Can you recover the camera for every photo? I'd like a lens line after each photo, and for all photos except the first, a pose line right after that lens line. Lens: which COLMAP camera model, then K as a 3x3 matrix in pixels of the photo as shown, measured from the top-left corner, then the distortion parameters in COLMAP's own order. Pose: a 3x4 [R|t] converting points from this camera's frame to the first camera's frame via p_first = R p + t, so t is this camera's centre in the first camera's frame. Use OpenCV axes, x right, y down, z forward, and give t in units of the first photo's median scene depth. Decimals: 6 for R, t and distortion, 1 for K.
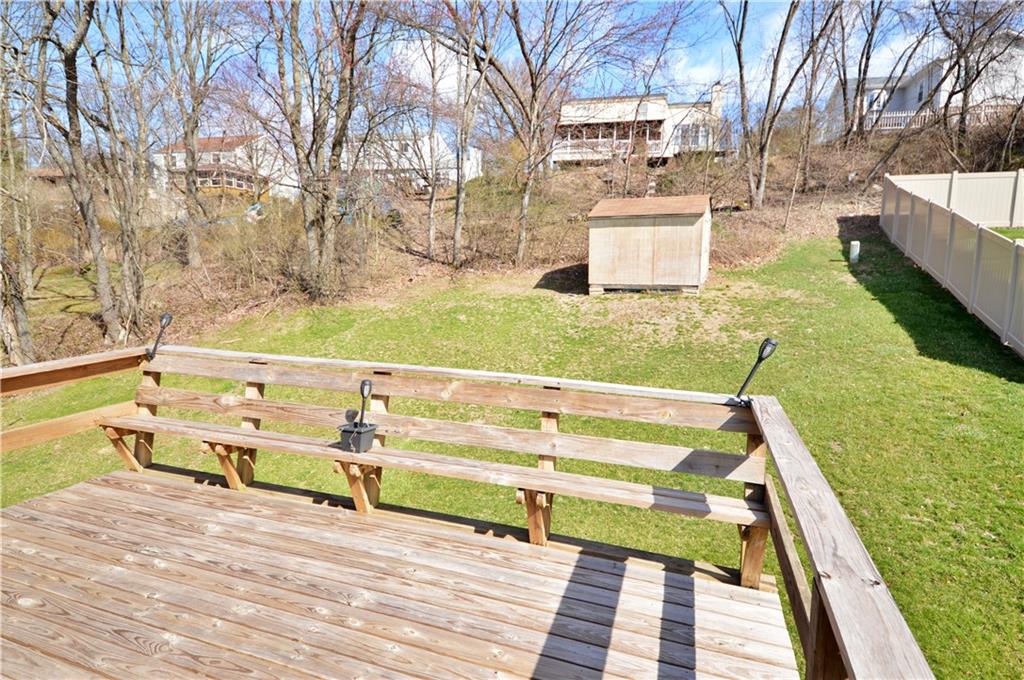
lens RADIAL K [[560.9, 0, 515.9], [0, 560.9, 328.0], [0, 0, 1]] dist [0.050598, -0.056927]
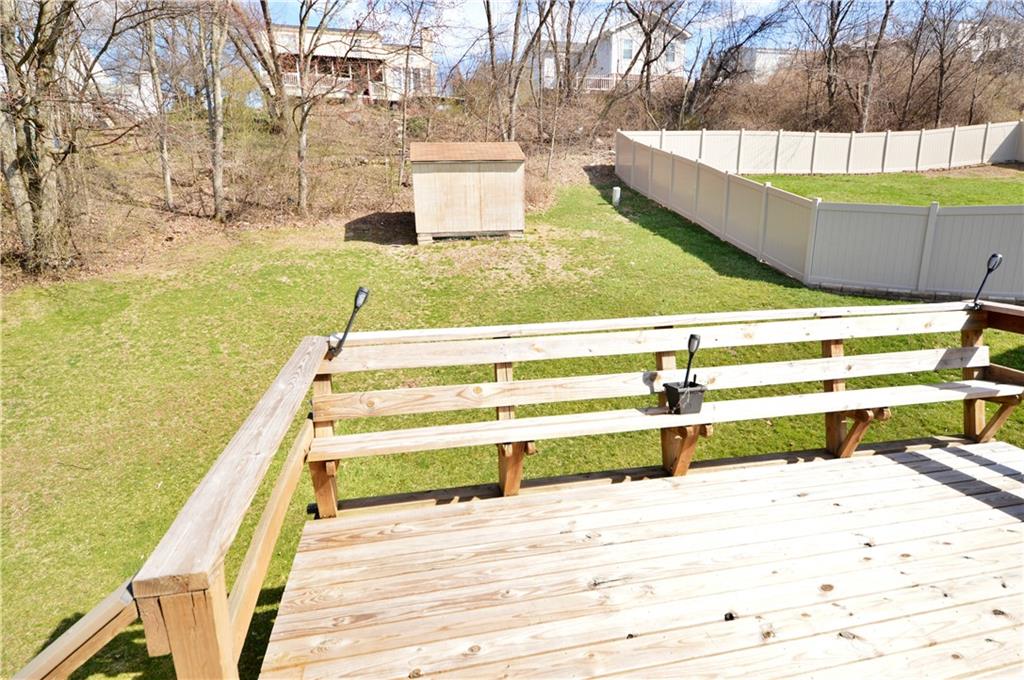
lens RADIAL K [[560.9, 0, 515.9], [0, 560.9, 328.0], [0, 0, 1]] dist [0.050598, -0.056927]
pose [[0.855444, -0.130705, 0.501131, -0.235317], [0.086510, 0.990097, 0.110562, -0.010354], [-0.510620, -0.051227, 0.858279, 0.088879]]
